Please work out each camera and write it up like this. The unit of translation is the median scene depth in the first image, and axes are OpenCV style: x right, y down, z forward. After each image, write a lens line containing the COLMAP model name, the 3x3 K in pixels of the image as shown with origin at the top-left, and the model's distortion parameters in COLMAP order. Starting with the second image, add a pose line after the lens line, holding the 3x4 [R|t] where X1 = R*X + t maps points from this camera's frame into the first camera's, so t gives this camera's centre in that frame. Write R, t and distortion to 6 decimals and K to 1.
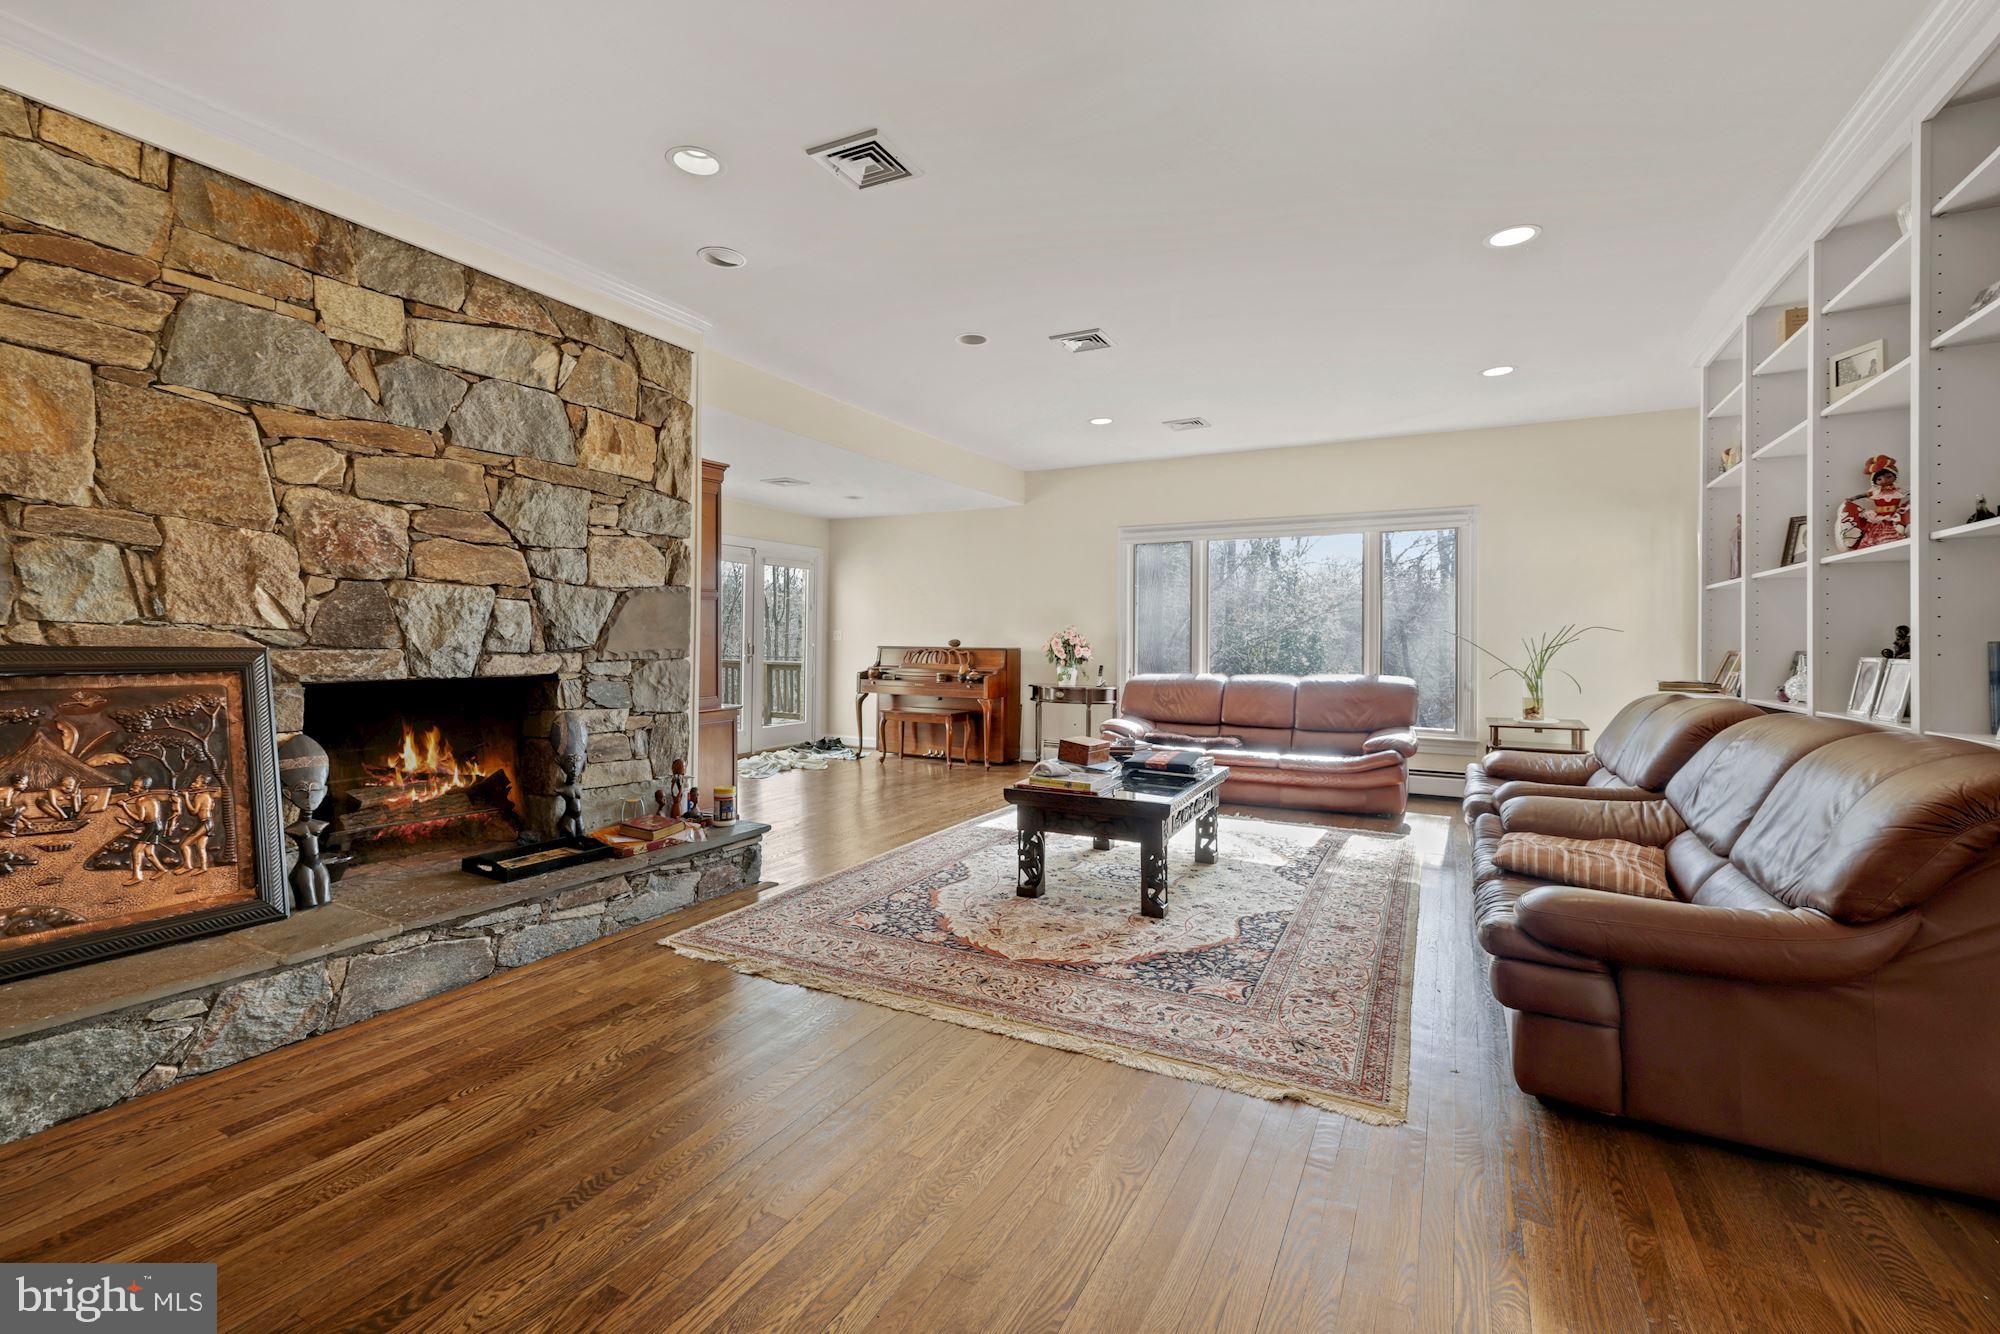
lens RADIAL K [[847.8, 0, 993.1], [0, 847.8, 646.6], [0, 0, 1]] dist [-0.002599, 0.001537]
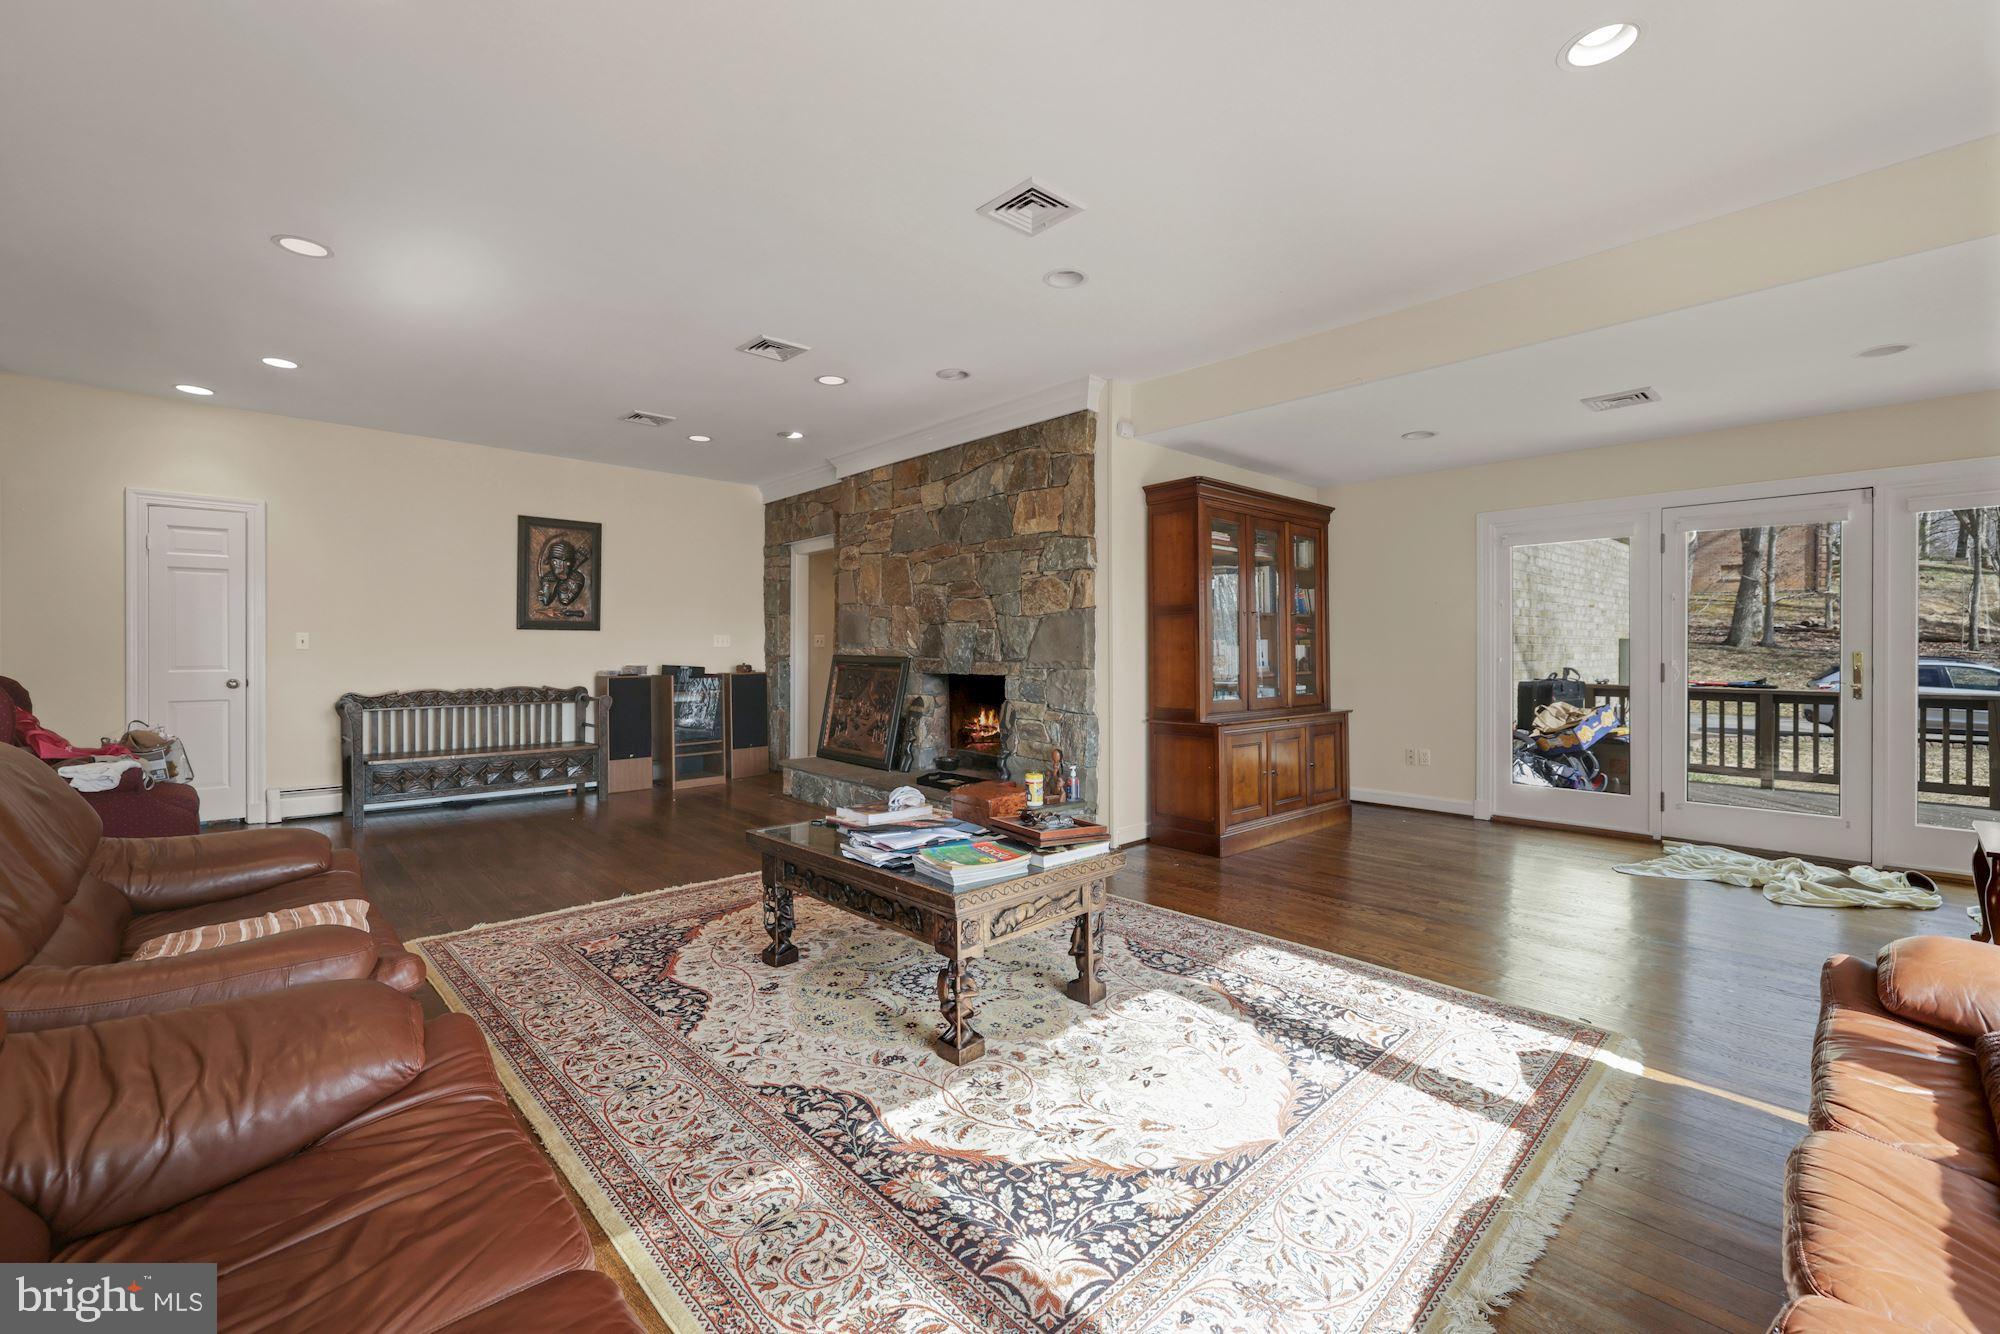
lens RADIAL K [[847.8, 0, 992.7], [0, 847.8, 662.1], [0, 0, 1]] dist [-0.002599, 0.001537]
pose [[-0.327630, 0.003259, -0.944801, 1.081915], [-0.011174, 0.999911, 0.007324, -0.003795], [0.944740, 0.012957, -0.327564, 1.704213]]
